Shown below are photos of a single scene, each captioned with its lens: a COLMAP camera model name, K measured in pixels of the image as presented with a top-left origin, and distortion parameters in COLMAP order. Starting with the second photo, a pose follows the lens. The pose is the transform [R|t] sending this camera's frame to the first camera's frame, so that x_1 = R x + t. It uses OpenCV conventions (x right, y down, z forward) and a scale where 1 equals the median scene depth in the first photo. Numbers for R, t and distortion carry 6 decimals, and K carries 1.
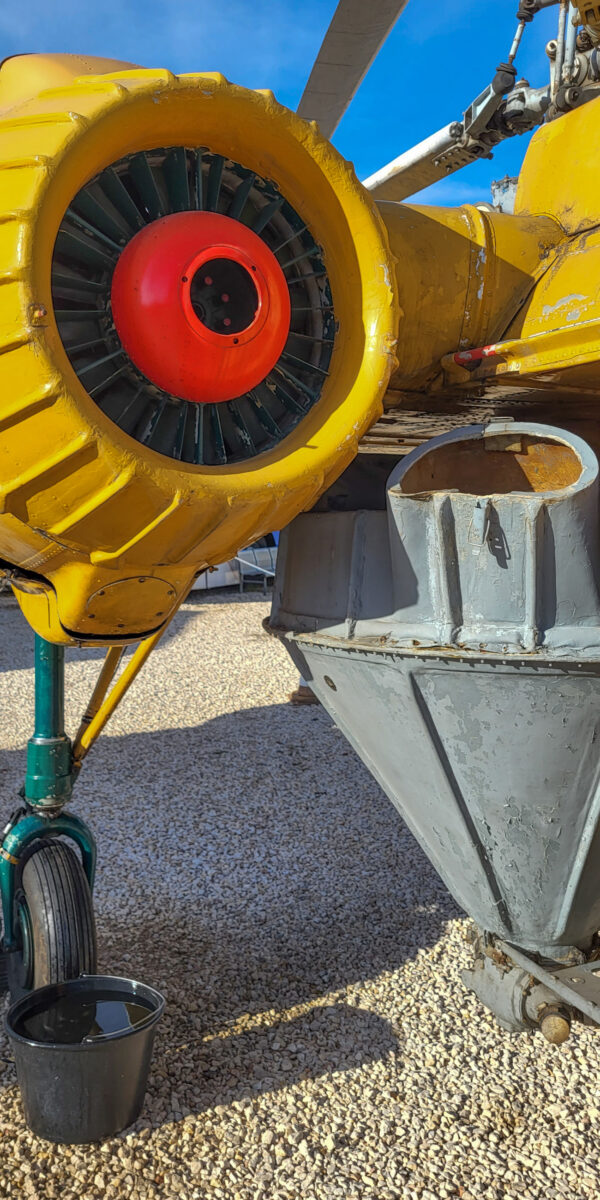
lens RADIAL K [[996.7, 0, 304.4], [0, 996.7, 595.2], [0, 0, 1]] dist [0.040276, -0.022746]
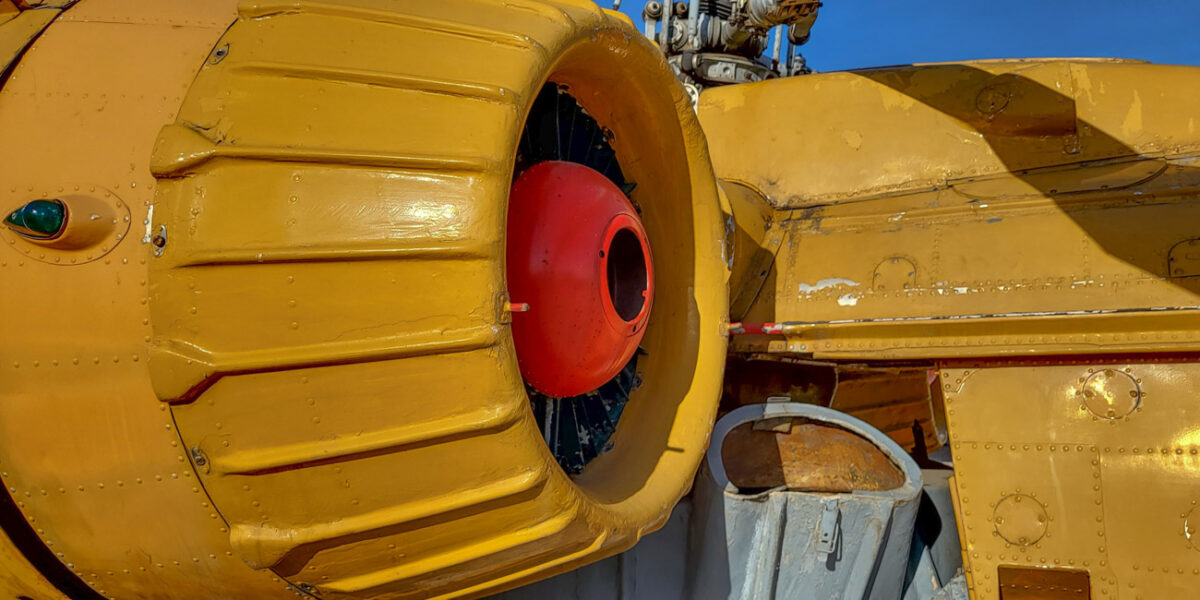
lens RADIAL K [[996.7, 0, 607.5], [0, 996.7, 294.6], [0, 0, 1]] dist [0.040276, -0.022746]
pose [[0.814554, 0.044328, 0.578392, -0.508354], [0.042936, 0.989734, -0.136320, -0.160433], [-0.578497, 0.135874, 0.804288, 0.339090]]
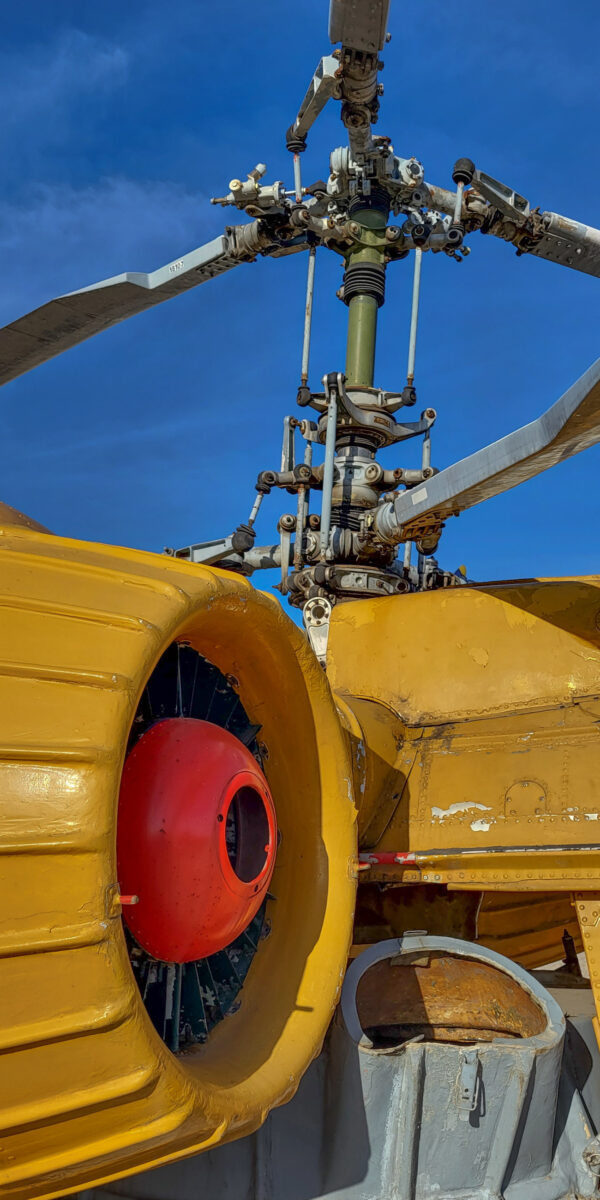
lens RADIAL K [[996.7, 0, 277.4], [0, 996.7, 590.4], [0, 0, 1]] dist [0.040276, -0.022746]
pose [[0.810454, 0.116956, 0.574009, -0.498744], [0.065118, 0.955808, -0.286689, -0.233152], [-0.582172, 0.269726, 0.767022, 0.293153]]
